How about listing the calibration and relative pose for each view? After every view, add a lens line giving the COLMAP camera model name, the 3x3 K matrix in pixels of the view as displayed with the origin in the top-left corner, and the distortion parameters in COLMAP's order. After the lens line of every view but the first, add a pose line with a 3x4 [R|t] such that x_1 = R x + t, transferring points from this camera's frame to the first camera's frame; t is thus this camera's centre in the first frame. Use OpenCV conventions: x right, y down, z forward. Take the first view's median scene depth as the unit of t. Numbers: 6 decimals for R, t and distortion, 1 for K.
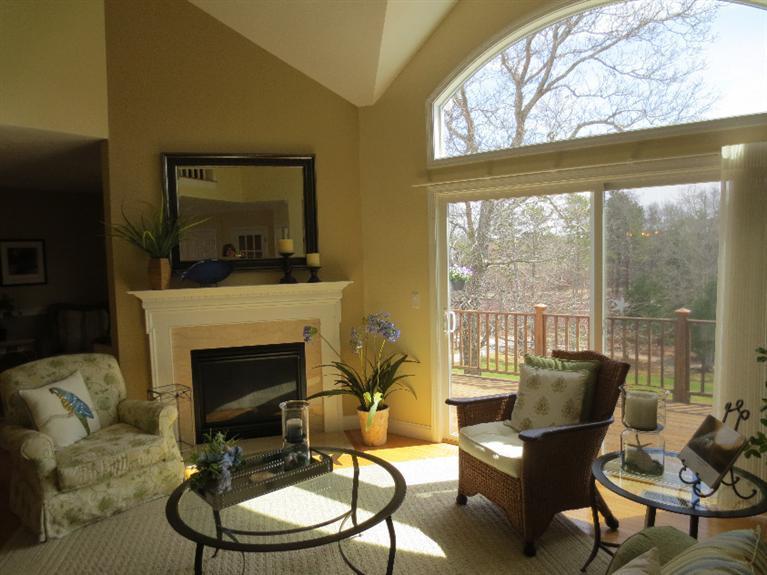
lens RADIAL K [[538.2, 0, 383.5], [0, 538.2, 287.5], [0, 0, 1]] dist [-0.033556, 0.004611]
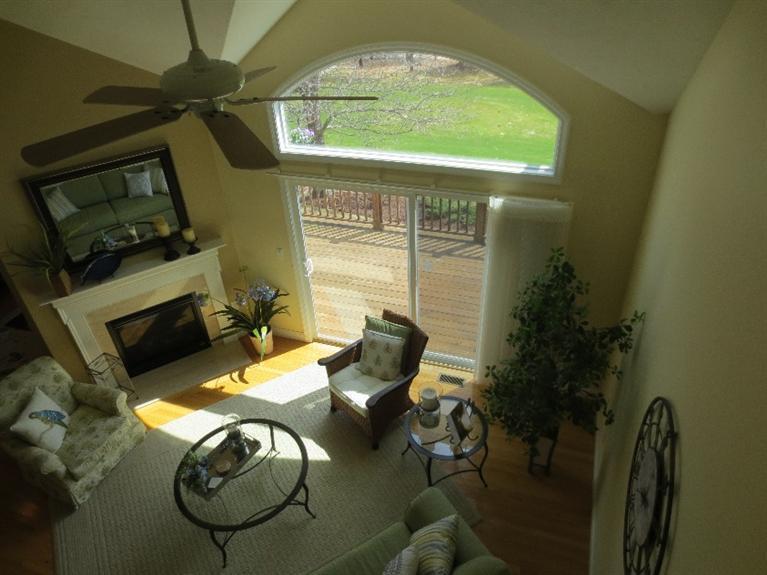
lens RADIAL K [[538.2, 0, 383.5], [0, 538.2, 287.5], [0, 0, 1]] dist [-0.033556, 0.004611]
pose [[0.955100, -0.183603, 0.232538, -0.018145], [0.040493, 0.858374, 0.511423, -0.610774], [-0.293504, -0.479044, 0.827268, -0.181519]]
